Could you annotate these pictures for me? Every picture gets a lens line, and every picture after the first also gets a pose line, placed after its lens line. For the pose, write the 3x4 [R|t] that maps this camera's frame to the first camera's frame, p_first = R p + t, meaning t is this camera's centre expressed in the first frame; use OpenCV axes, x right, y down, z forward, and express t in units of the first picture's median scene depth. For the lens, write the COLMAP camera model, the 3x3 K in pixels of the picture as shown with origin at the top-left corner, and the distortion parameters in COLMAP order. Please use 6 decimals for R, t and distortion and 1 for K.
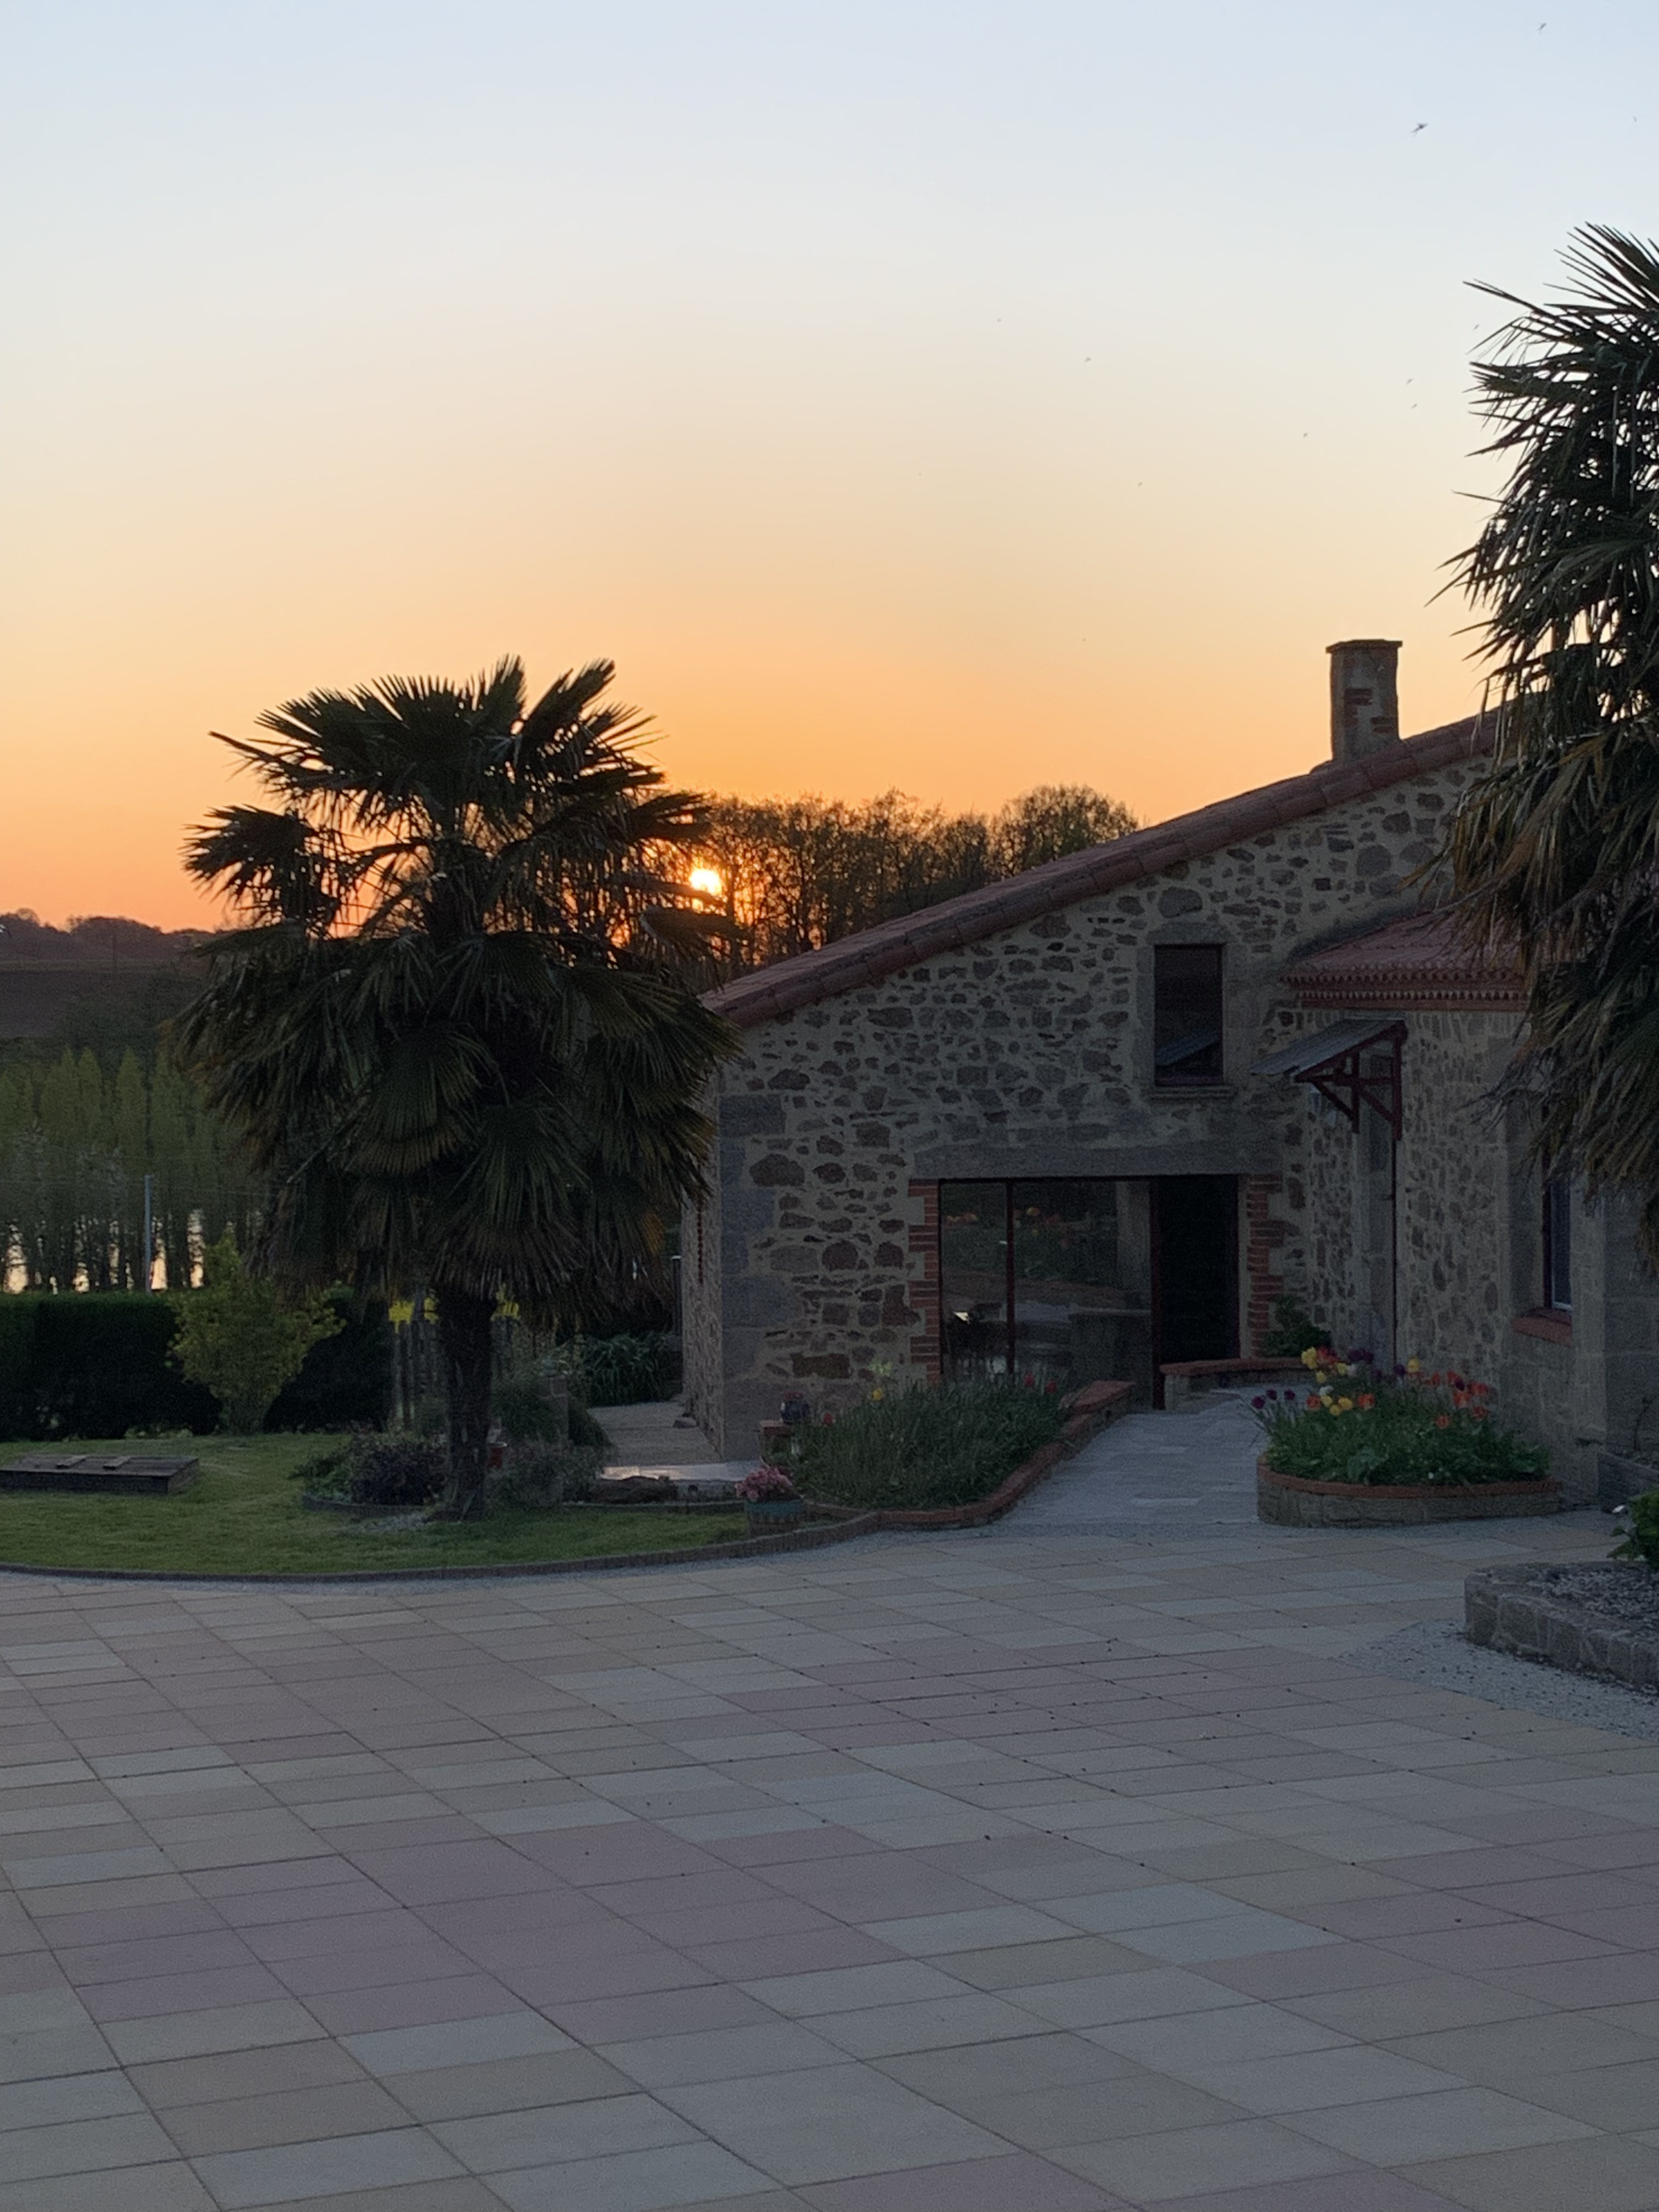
lens RADIAL K [[3432.2, 0, 811.9], [0, 3432.2, 1110.9], [0, 0, 1]] dist [0.176036, 0.000000]
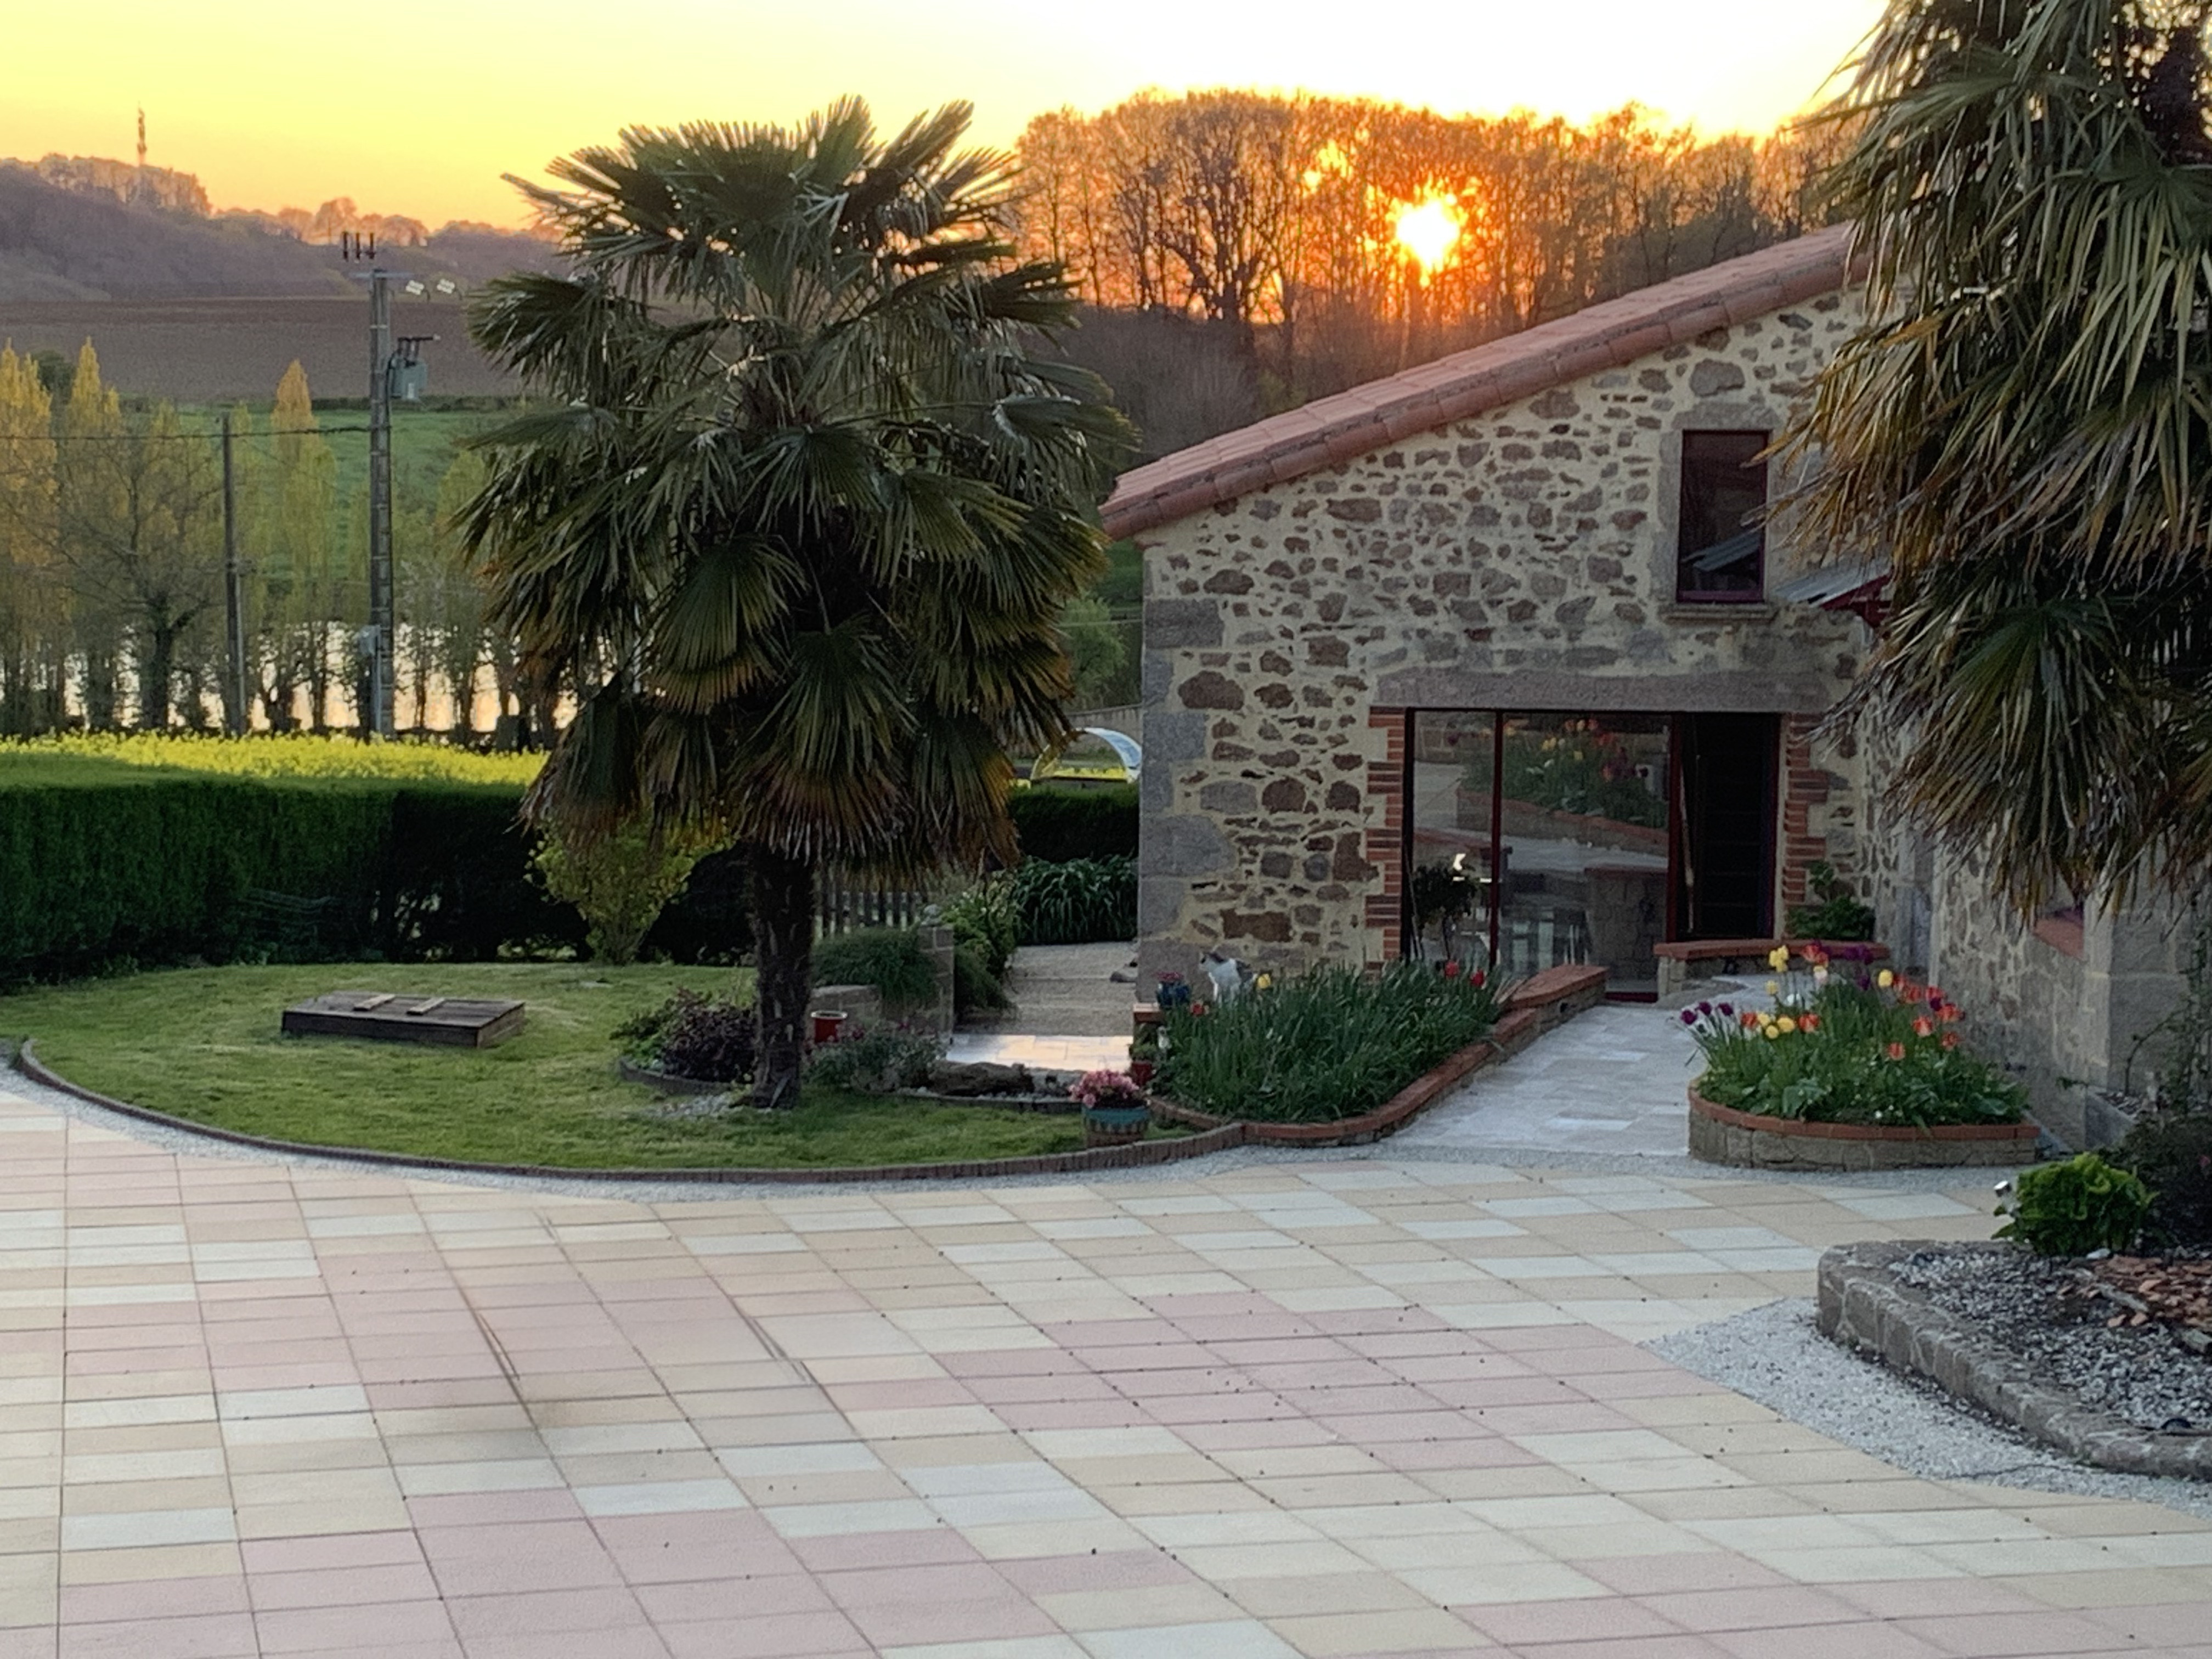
lens RADIAL K [[4376.5, 0, 1085.3], [0, 4376.5, 828.5], [0, 0, 1]] dist [0.194264, 0.000000]
pose [[0.994383, 0.037774, -0.098876, 0.065664], [-0.030321, 0.996660, 0.075830, -0.028956], [0.101410, -0.072406, 0.992206, -0.059509]]
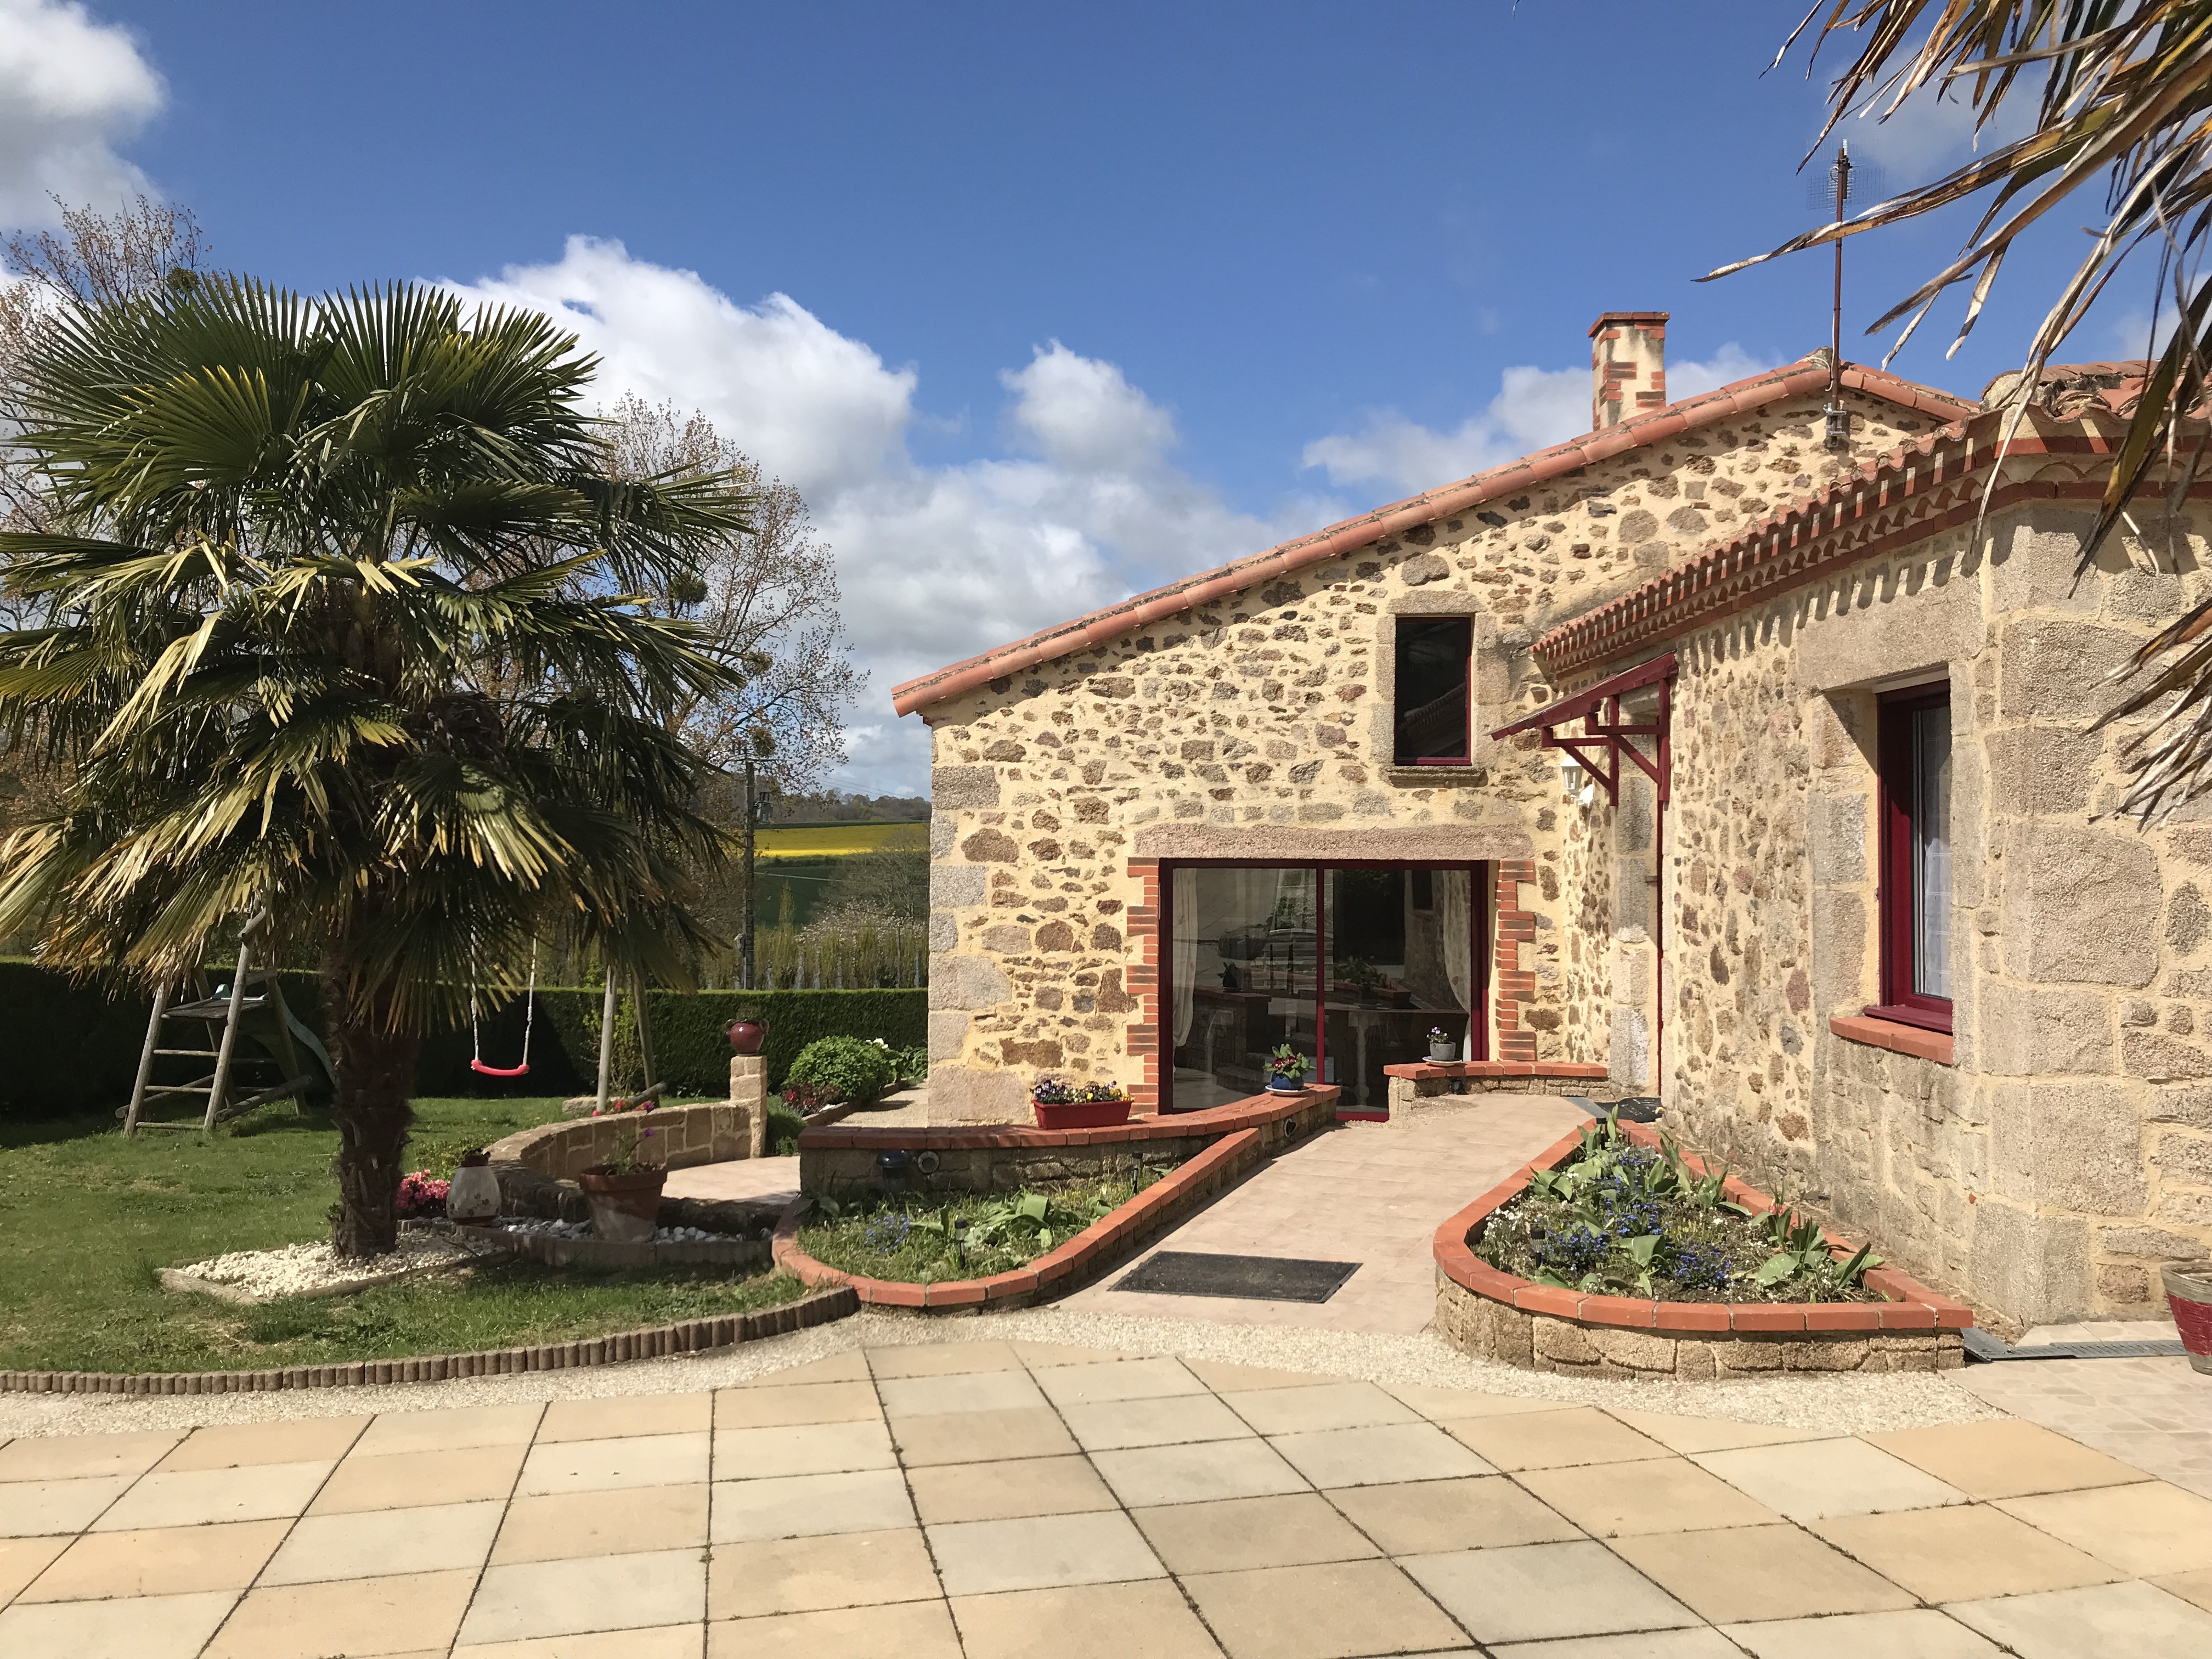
lens RADIAL K [[1836.9, 0, 1055.6], [0, 1836.9, 801.9], [0, 0, 1]] dist [0.046517, -0.024191]
pose [[0.988897, 0.015421, -0.147799, 0.083172], [-0.024008, 0.998114, -0.056491, 0.033546], [0.146649, 0.059412, 0.987403, 0.495824]]
